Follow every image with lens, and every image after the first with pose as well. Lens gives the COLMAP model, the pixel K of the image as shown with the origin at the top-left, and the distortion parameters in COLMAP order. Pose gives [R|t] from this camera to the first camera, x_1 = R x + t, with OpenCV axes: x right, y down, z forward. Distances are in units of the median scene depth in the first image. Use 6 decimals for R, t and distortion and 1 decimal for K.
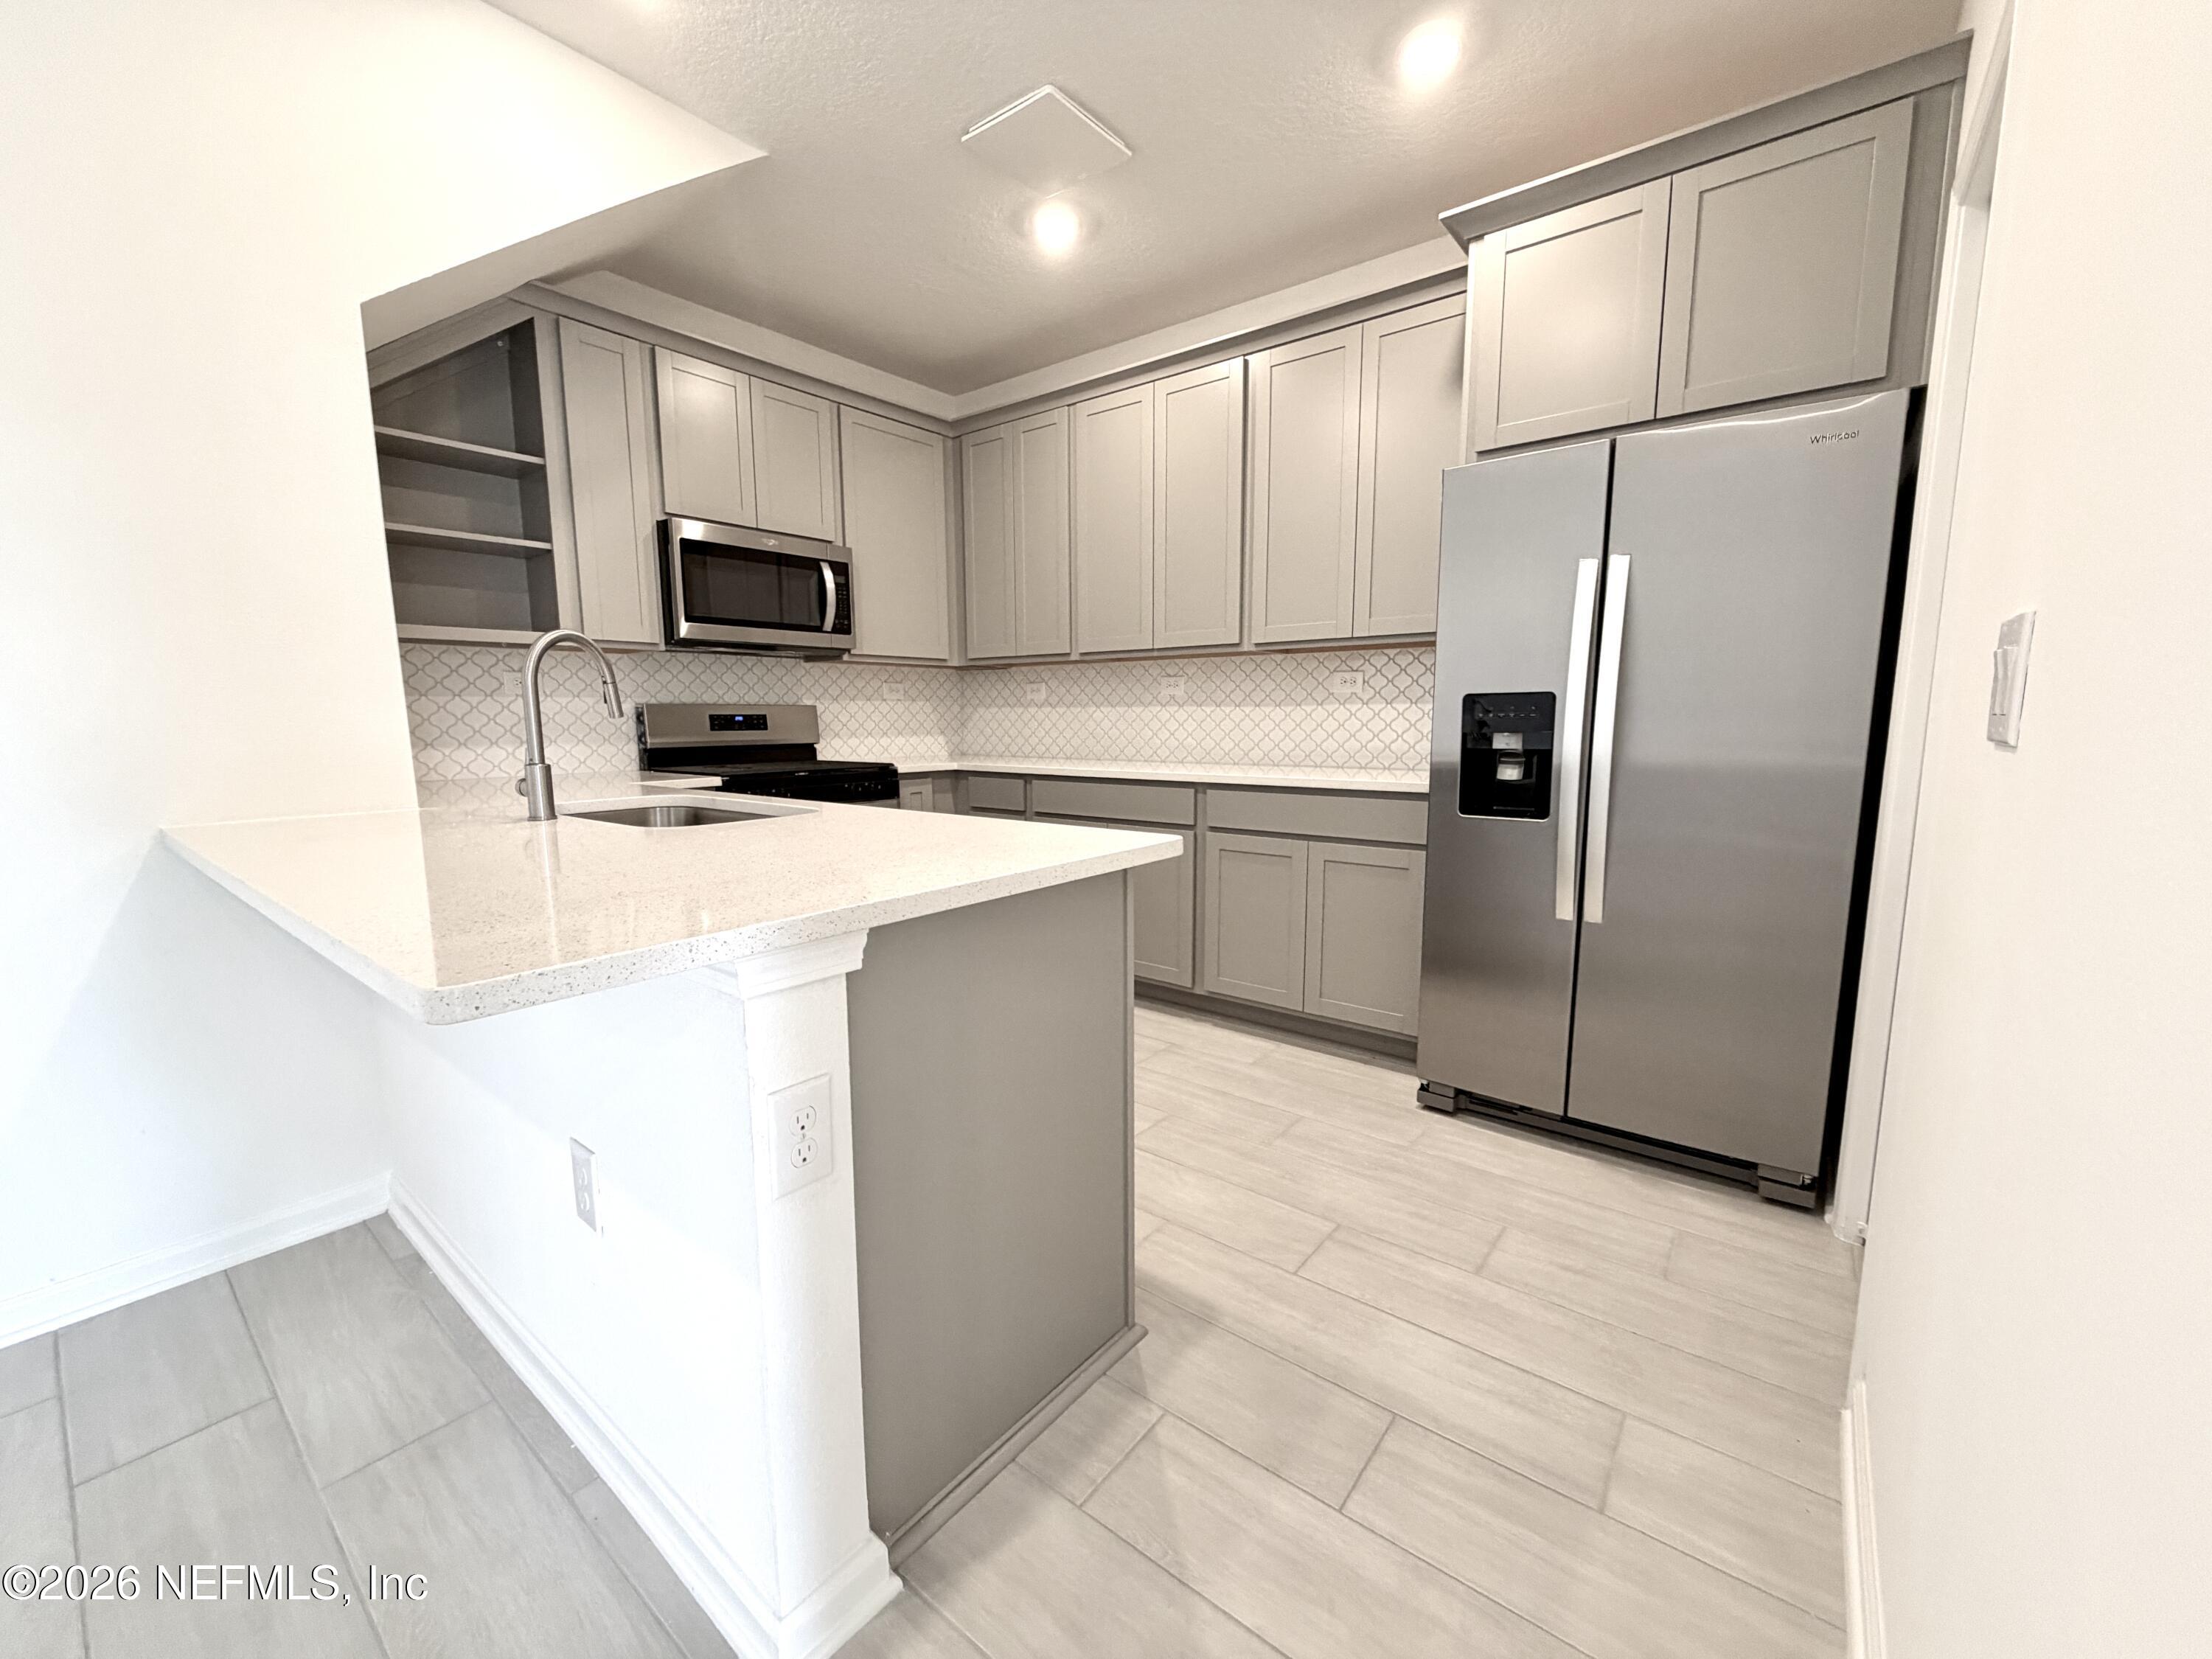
lens RADIAL K [[882.2, 0, 1104.4], [0, 882.2, 836.5], [0, 0, 1]] dist [-0.000759, 0.000191]
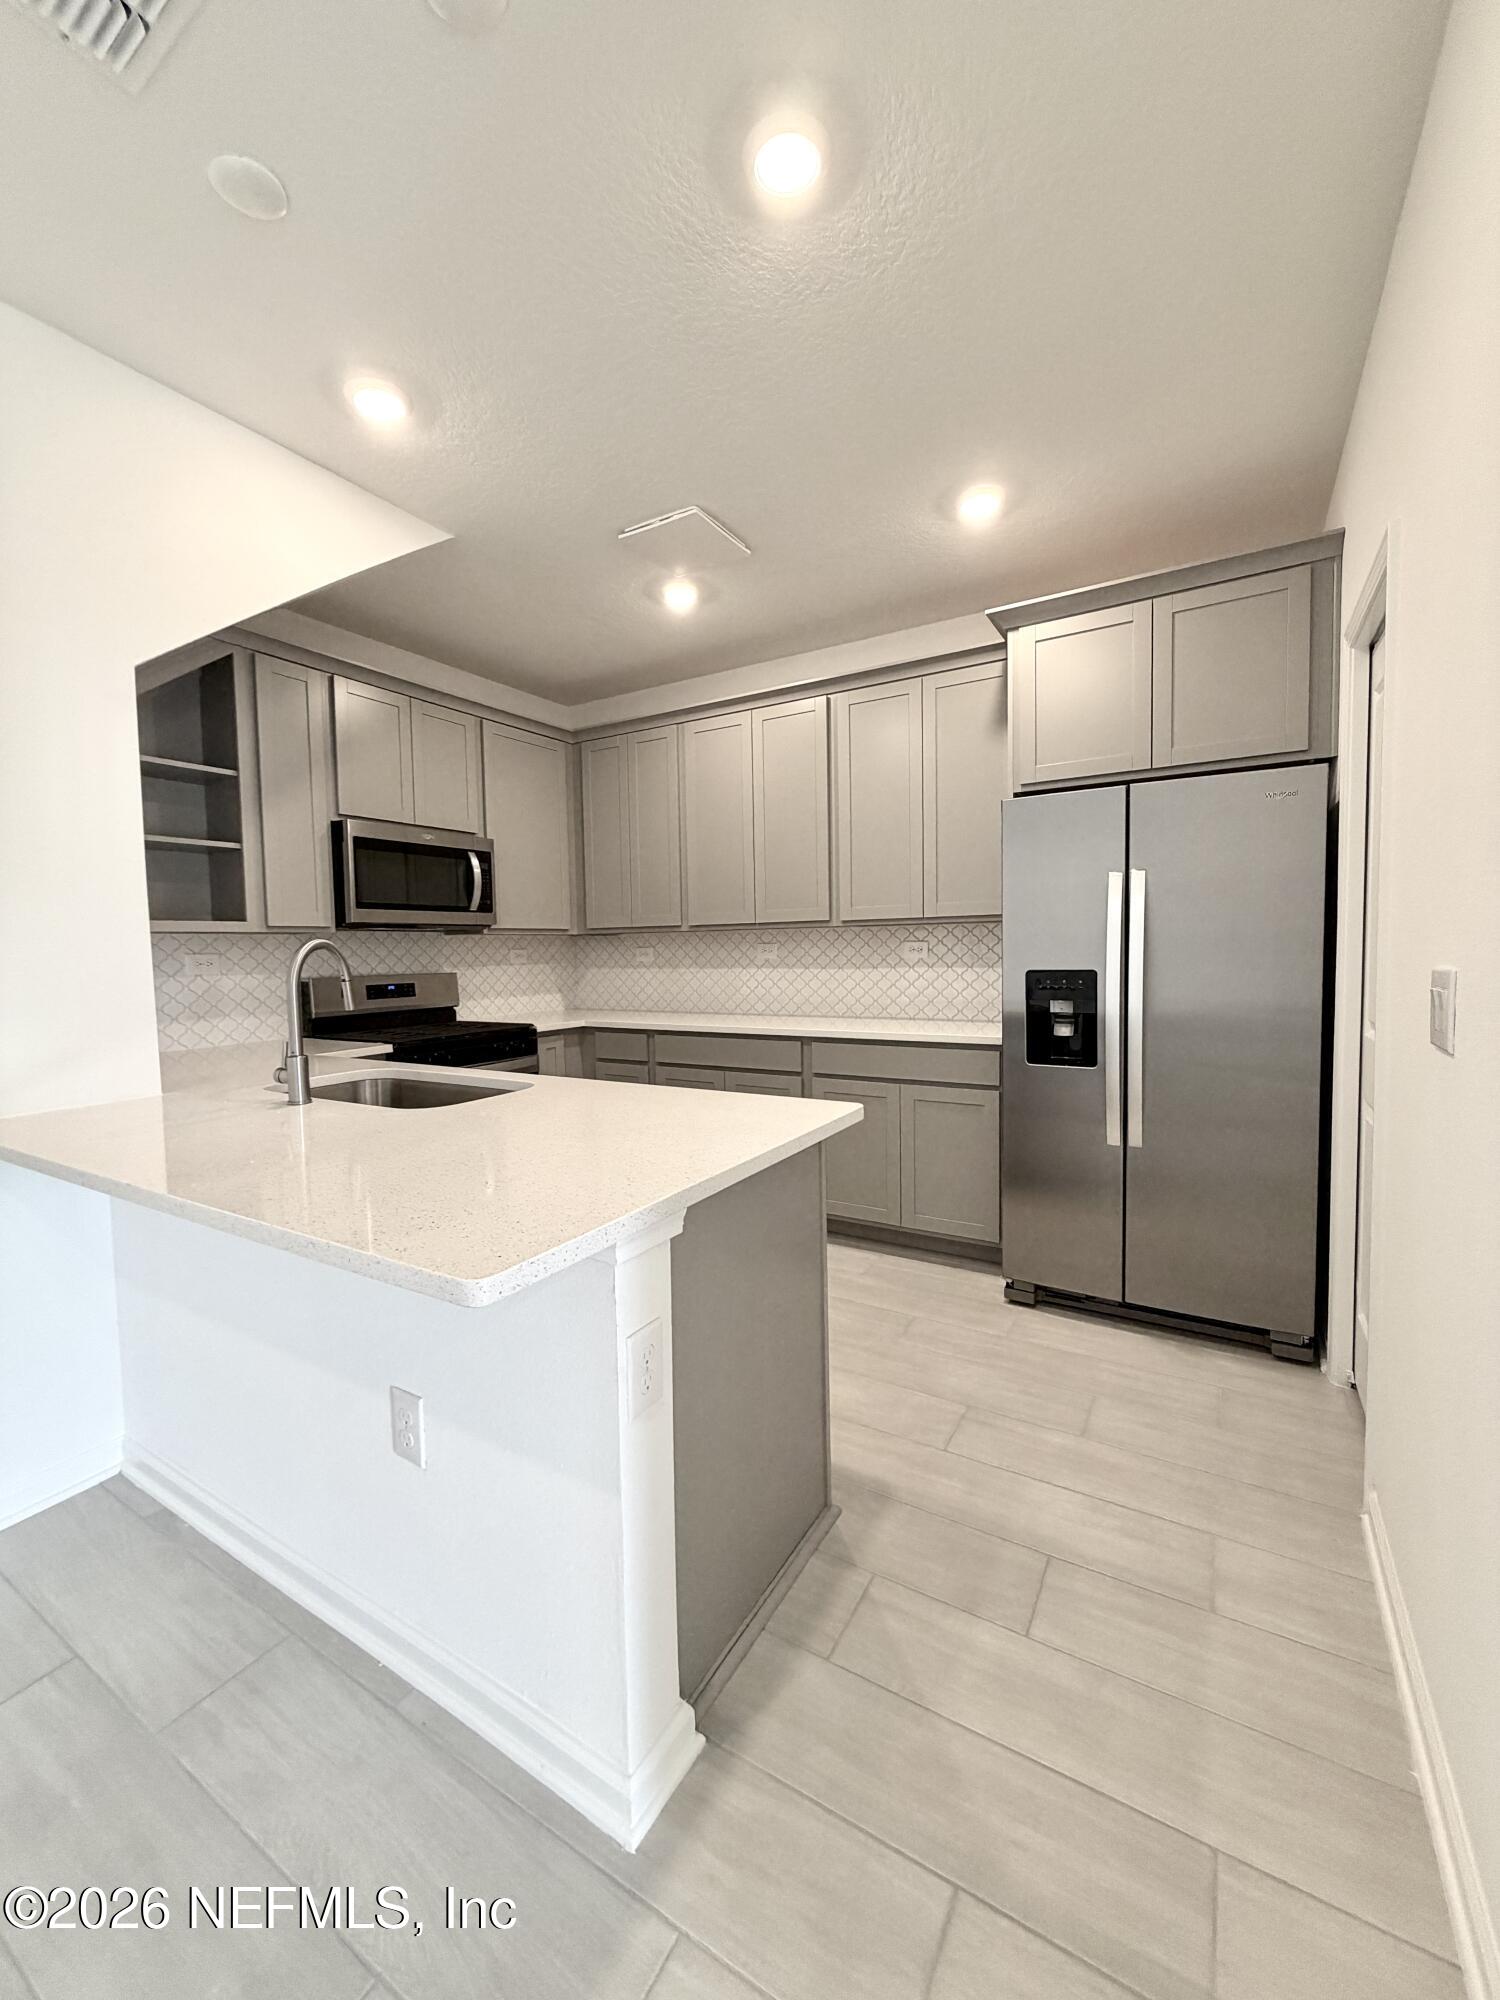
lens RADIAL K [[797.6, 0, 747.8], [0, 797.6, 991.8], [0, 0, 1]] dist [-0.000759, 0.000191]
pose [[0.991344, -0.020803, 0.129635, -0.155990], [0.031498, 0.996216, -0.081005, -0.051920], [-0.127459, 0.084387, 0.988247, -0.101994]]
